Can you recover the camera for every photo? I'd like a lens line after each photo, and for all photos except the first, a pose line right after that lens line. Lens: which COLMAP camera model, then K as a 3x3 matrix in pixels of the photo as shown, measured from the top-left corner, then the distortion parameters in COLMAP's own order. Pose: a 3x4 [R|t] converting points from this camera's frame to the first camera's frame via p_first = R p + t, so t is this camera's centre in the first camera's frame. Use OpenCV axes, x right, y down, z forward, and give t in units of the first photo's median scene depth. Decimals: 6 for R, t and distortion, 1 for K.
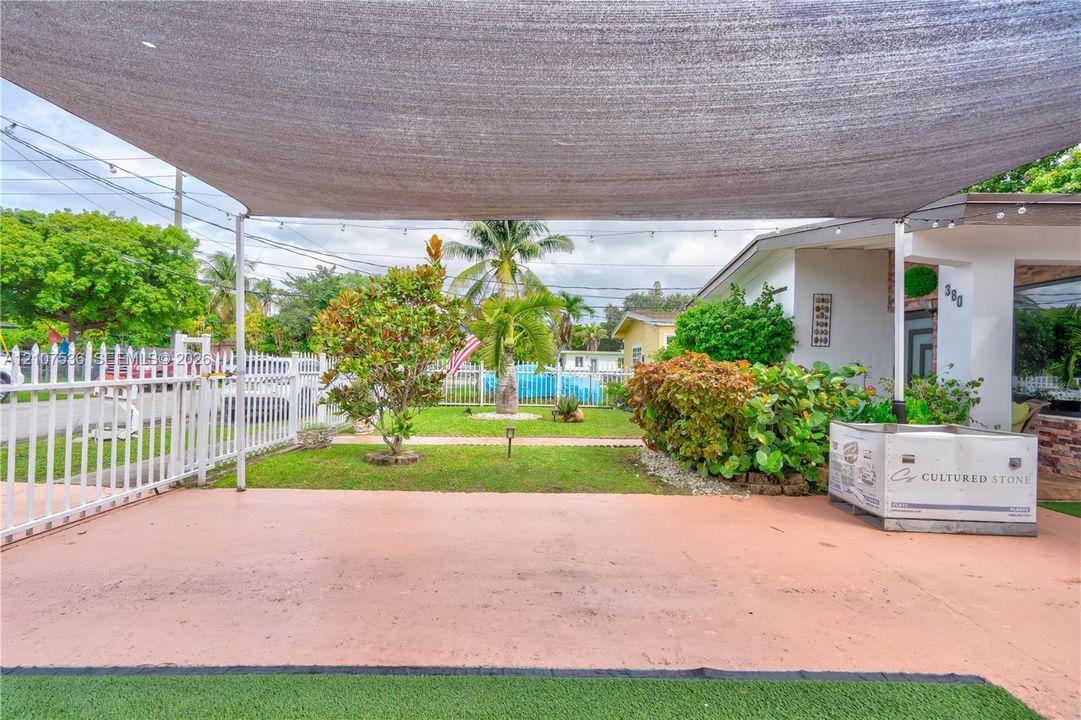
lens RADIAL K [[497.1, 0, 534.6], [0, 497.1, 364.2], [0, 0, 1]] dist [-0.002269, -0.000369]
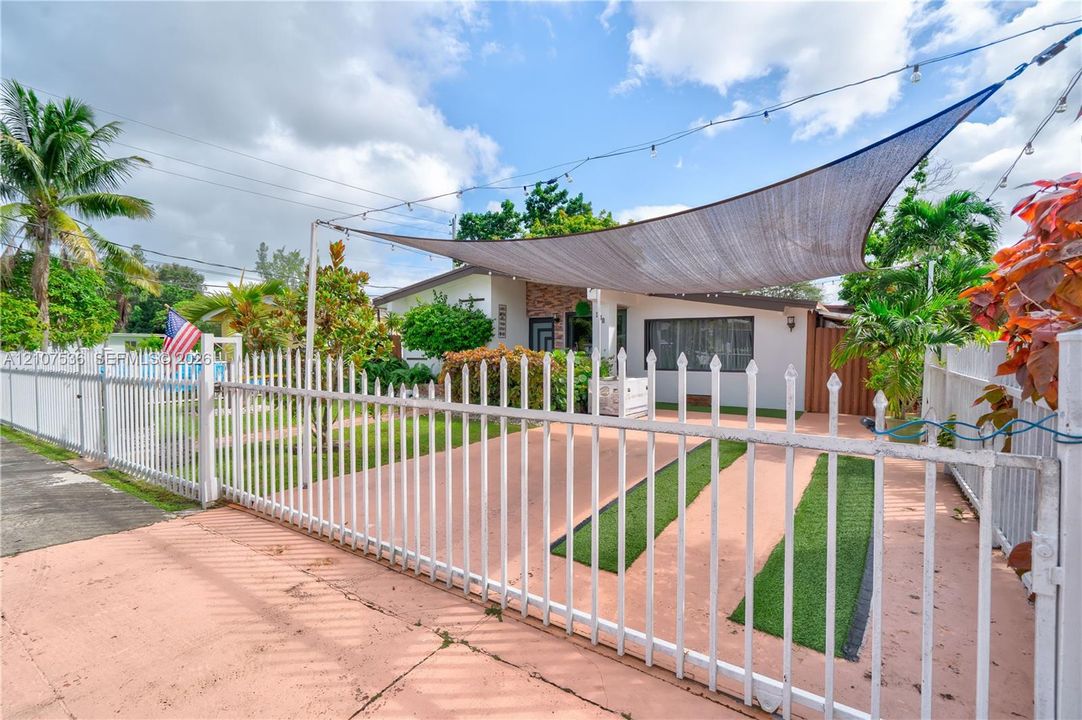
lens RADIAL K [[506.9, 0, 548.5], [0, 506.9, 350.1], [0, 0, 1]] dist [-0.000965, -0.000011]
pose [[0.528463, -0.021563, 0.848682, -1.211958], [0.010880, 0.999767, 0.018627, -0.041447], [-0.848887, -0.000610, 0.528575, 0.021114]]
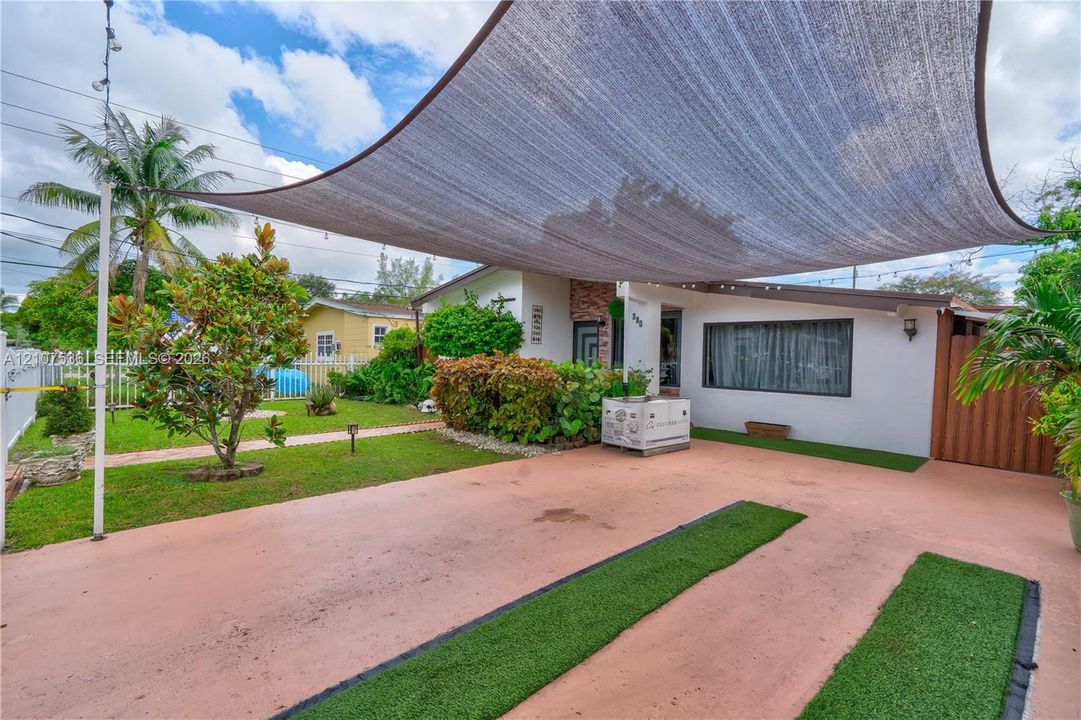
lens RADIAL K [[498.3, 0, 540.5], [0, 498.3, 360.0], [0, 0, 1]] dist [-0.003308, -0.000143]
pose [[0.722913, -0.014337, 0.690790, -0.623501], [-0.005840, 0.999622, 0.026858, -0.046117], [-0.690914, -0.023451, 0.722556, -0.020103]]
